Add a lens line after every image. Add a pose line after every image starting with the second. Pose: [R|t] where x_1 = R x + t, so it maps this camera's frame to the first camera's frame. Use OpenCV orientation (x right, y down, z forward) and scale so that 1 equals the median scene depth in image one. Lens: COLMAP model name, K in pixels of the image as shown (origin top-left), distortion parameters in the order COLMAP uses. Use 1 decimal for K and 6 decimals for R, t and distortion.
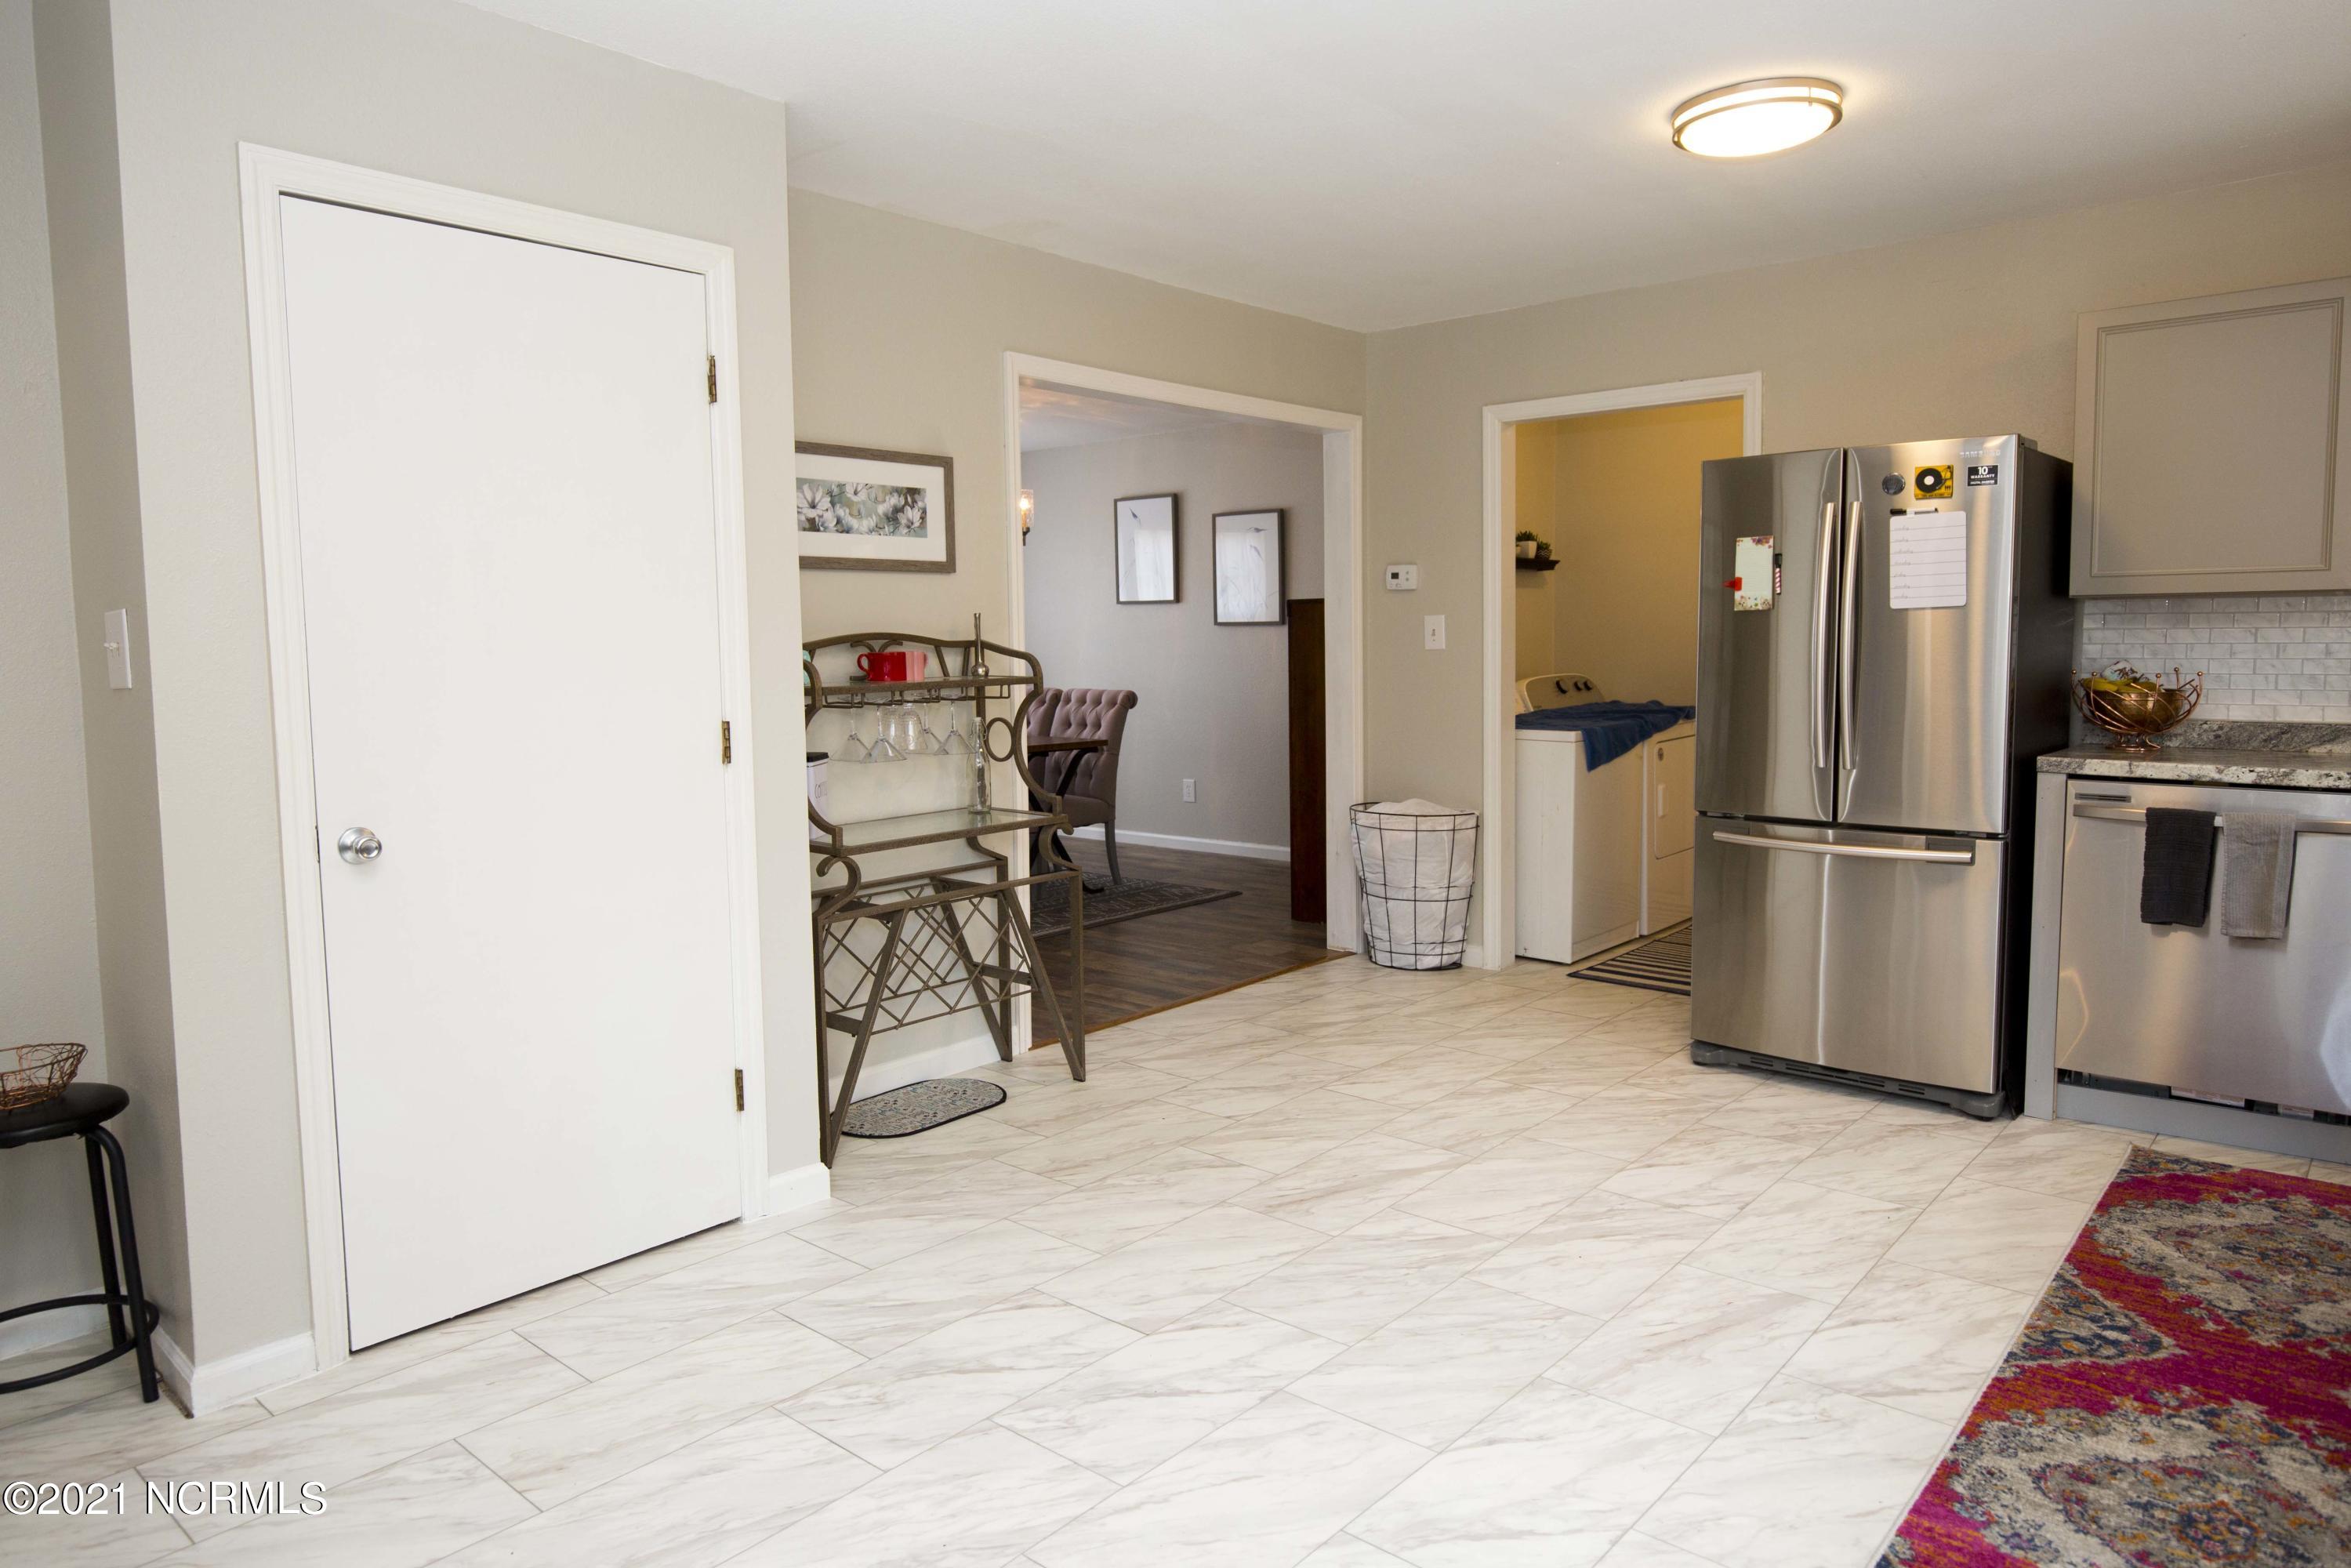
lens RADIAL K [[1474.2, 0, 1133.9], [0, 1474.2, 762.4], [0, 0, 1]] dist [-0.005204, 0.001810]
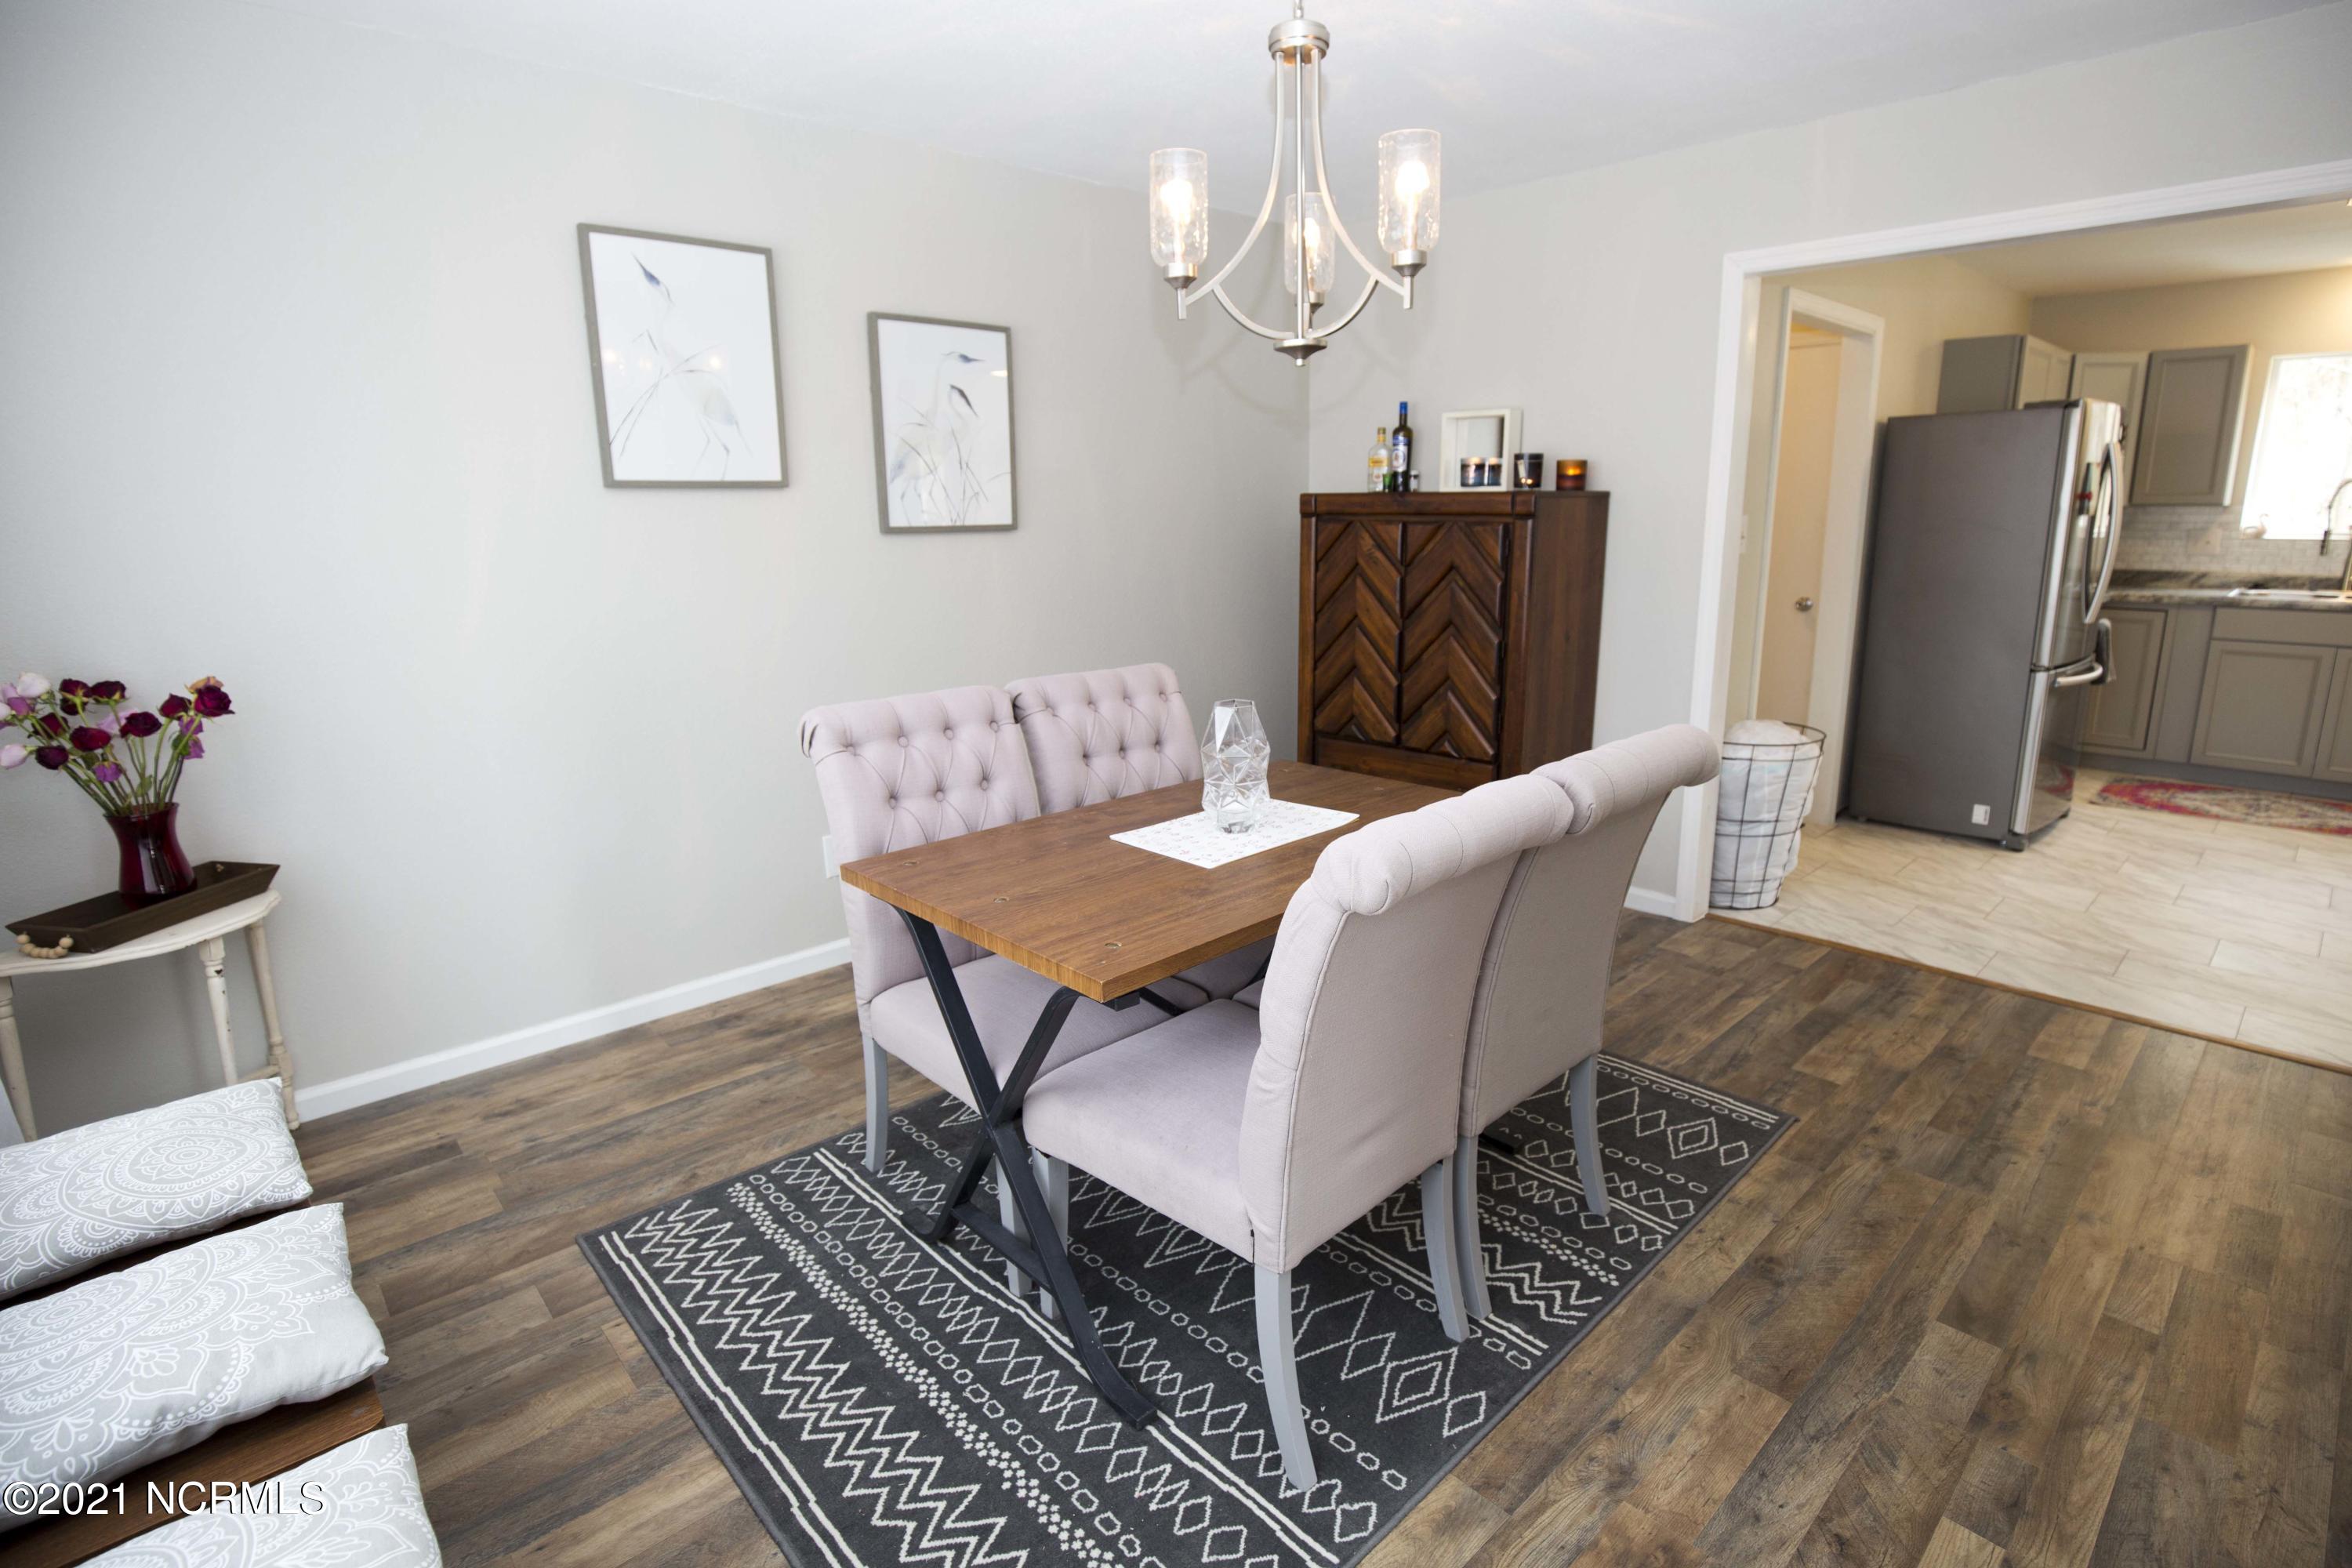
lens RADIAL K [[1150.1, 0, 1176.0], [0, 1150.1, 784.0], [0, 0, 1]] dist [-0.045104, 0.000259]
pose [[0.093518, -0.213669, 0.972420, -0.953102], [0.095889, 0.974092, 0.204815, -0.195128], [-0.990989, 0.074090, 0.111583, 2.372142]]
